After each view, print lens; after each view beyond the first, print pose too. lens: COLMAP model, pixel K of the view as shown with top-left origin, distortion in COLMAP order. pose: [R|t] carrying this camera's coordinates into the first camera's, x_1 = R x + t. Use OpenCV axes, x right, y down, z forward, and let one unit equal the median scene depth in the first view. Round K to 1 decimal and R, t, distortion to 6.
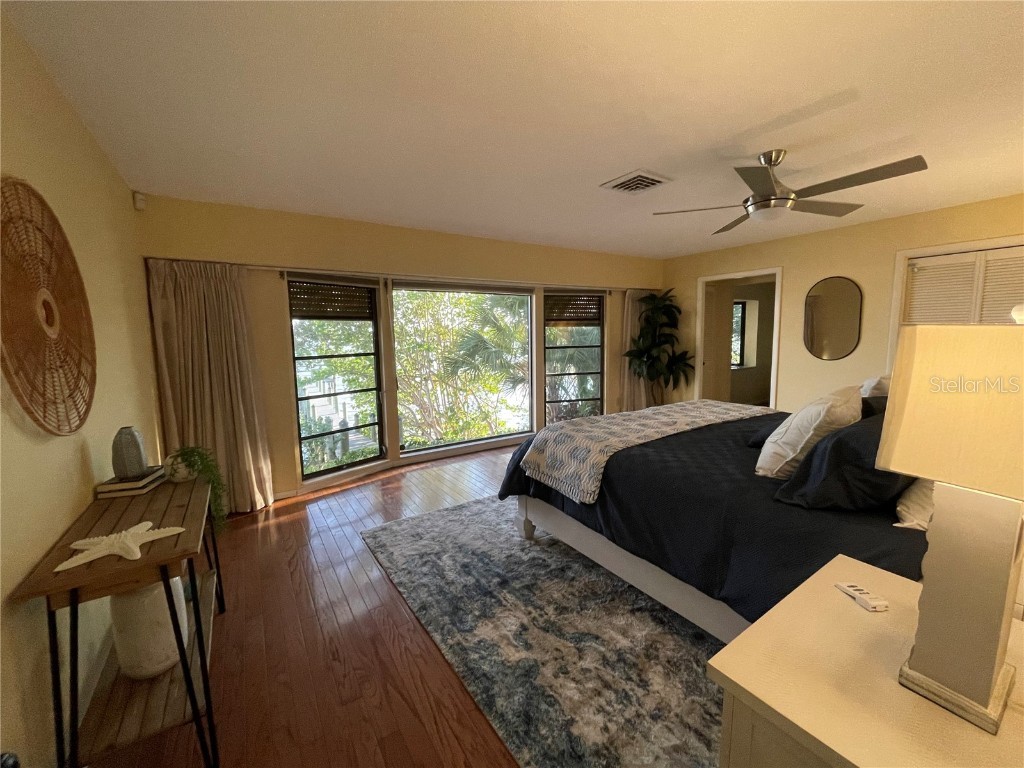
lens RADIAL K [[417.0, 0, 517.4], [0, 417.0, 380.7], [0, 0, 1]] dist [0.004046, 0.000217]
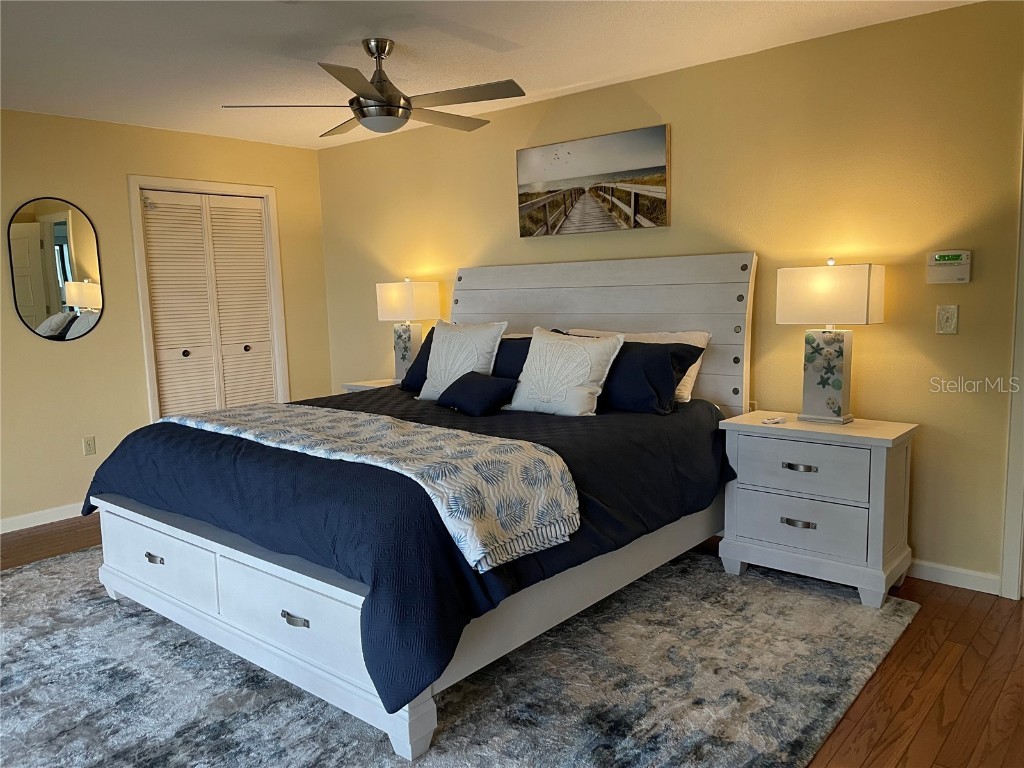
lens RADIAL K [[781.5, 0, 511.4], [0, 781.5, 383.5], [0, 0, 1]] dist [0.074052, -0.071668]
pose [[-0.267411, -0.104552, 0.957894, -1.062149], [0.138144, 0.979667, 0.145493, -0.142960], [-0.953628, 0.171234, -0.247531, 1.492098]]
